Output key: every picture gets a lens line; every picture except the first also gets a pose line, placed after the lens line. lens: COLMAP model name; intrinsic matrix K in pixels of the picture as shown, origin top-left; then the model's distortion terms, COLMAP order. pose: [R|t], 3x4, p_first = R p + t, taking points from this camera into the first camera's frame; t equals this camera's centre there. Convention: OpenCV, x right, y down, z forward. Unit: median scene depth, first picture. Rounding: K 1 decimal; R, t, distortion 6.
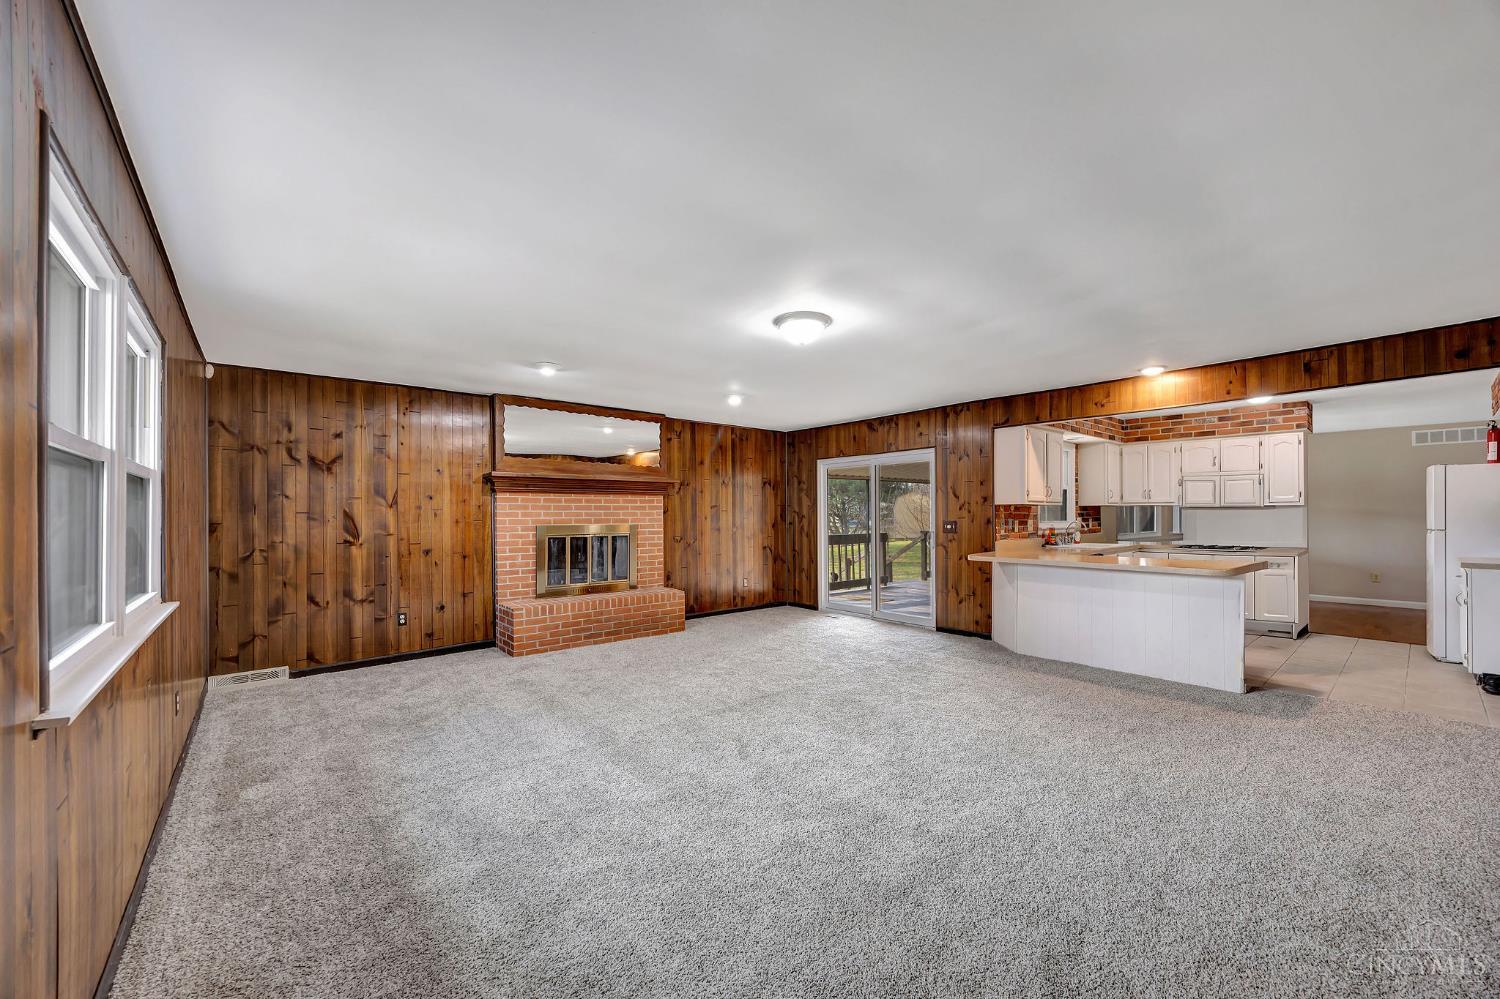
lens RADIAL K [[579.7, 0, 751.1], [0, 579.7, 513.7], [0, 0, 1]] dist [0.016920, -0.000018]
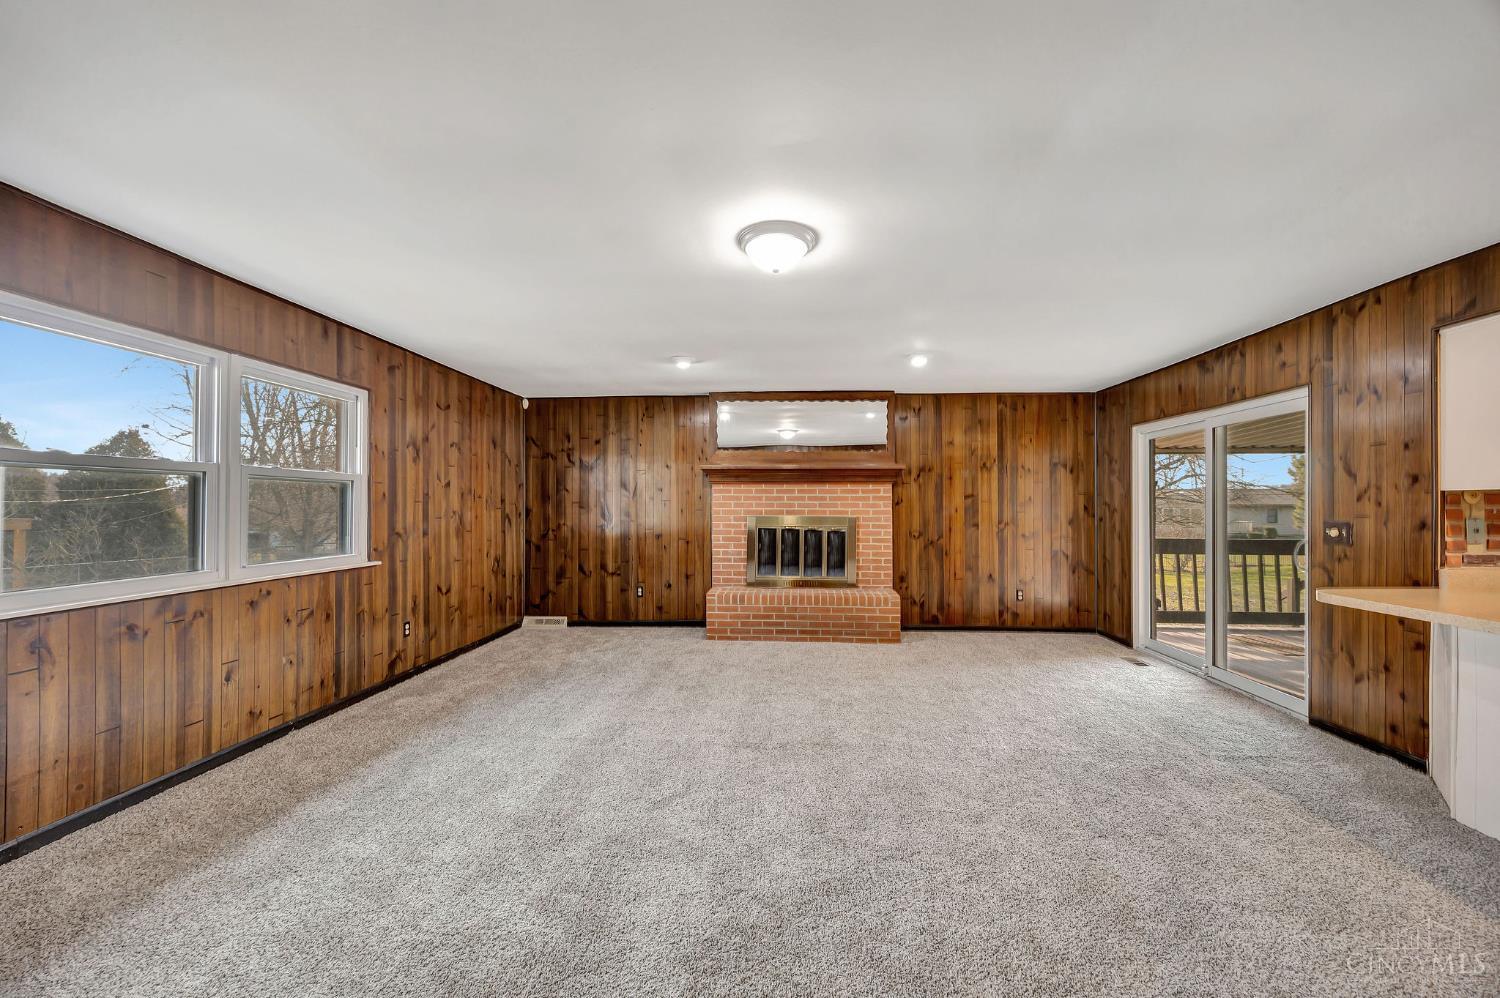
lens RADIAL K [[571.8, 0, 753.4], [0, 571.8, 504.4], [0, 0, 1]] dist [0.002397, -0.000073]
pose [[0.726087, 0.005351, -0.687582, 0.325518], [-0.004836, 0.999985, 0.002675, -0.002115], [0.687586, 0.001383, 0.726102, 0.268593]]
